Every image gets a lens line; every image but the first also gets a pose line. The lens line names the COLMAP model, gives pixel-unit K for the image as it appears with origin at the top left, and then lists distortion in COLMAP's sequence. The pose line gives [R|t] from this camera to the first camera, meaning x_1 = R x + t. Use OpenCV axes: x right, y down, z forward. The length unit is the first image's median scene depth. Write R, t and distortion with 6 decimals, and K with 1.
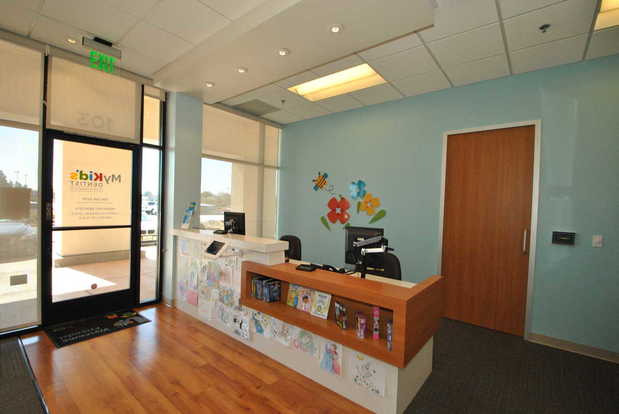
lens RADIAL K [[279.1, 0, 302.1], [0, 279.1, 208.7], [0, 0, 1]] dist [-0.001631, 0.000149]
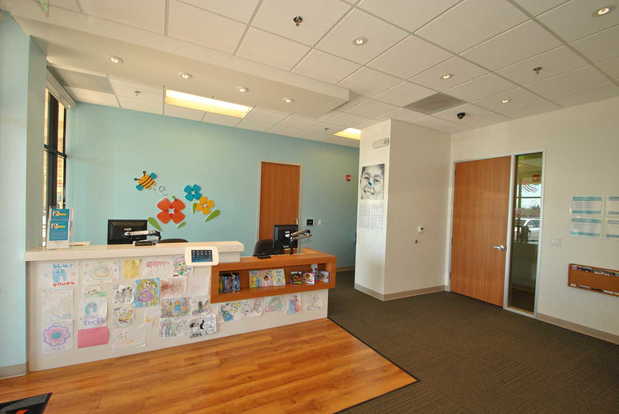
lens RADIAL K [[269.4, 0, 299.2], [0, 269.4, 210.2], [0, 0, 1]] dist [-0.027886, -0.000058]
pose [[0.385643, -0.029488, 0.922177, -0.965725], [-0.006969, 0.999368, 0.034871, -0.055670], [-0.922622, -0.019874, 0.385194, 0.270863]]
